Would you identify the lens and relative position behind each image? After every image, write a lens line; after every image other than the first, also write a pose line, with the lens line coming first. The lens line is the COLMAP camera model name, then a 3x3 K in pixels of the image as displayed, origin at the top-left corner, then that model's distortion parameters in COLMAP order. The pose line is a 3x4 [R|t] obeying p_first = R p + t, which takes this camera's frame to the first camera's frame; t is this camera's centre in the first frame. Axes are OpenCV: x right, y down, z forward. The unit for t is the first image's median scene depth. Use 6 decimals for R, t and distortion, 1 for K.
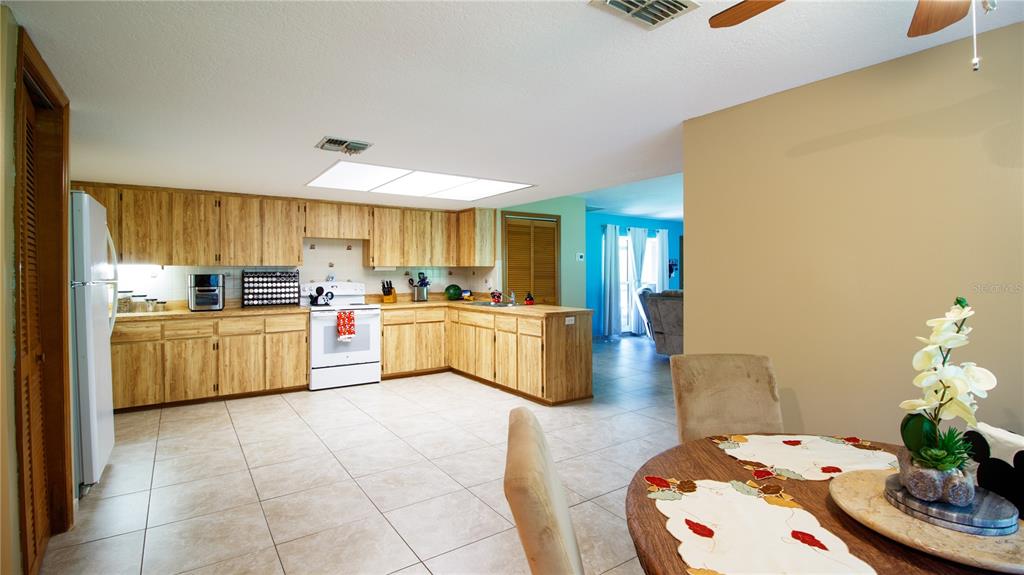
lens RADIAL K [[475.7, 0, 517.3], [0, 475.7, 275.6], [0, 0, 1]] dist [0.016805, -0.000214]
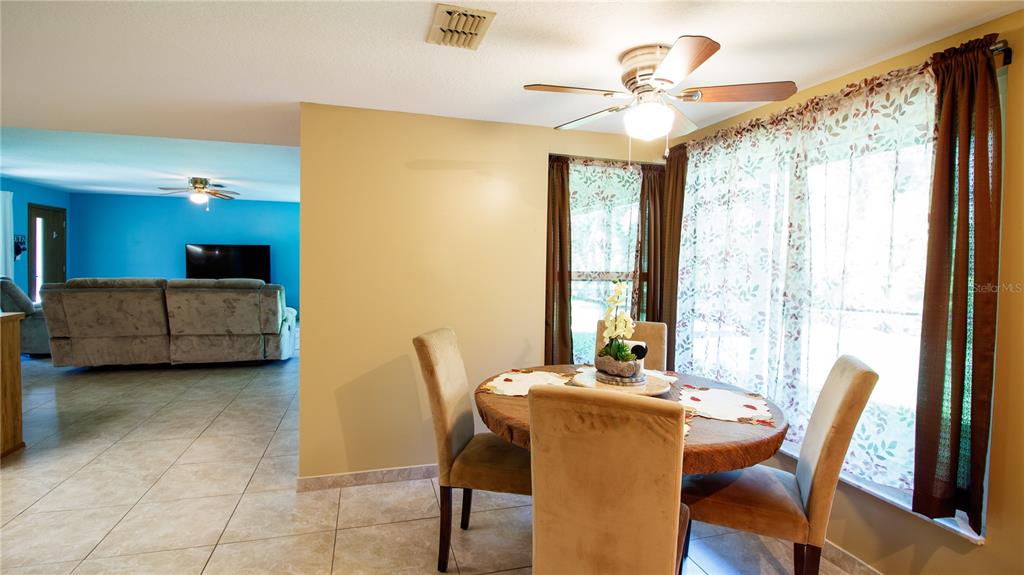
lens RADIAL K [[475.7, 0, 517.3], [0, 475.7, 275.6], [0, 0, 1]] dist [0.016805, -0.000214]
pose [[0.331371, -0.014205, 0.943394, -0.294674], [-0.015170, 0.999677, 0.020381, -0.000503], [-0.943379, -0.021065, 0.331048, 0.186751]]
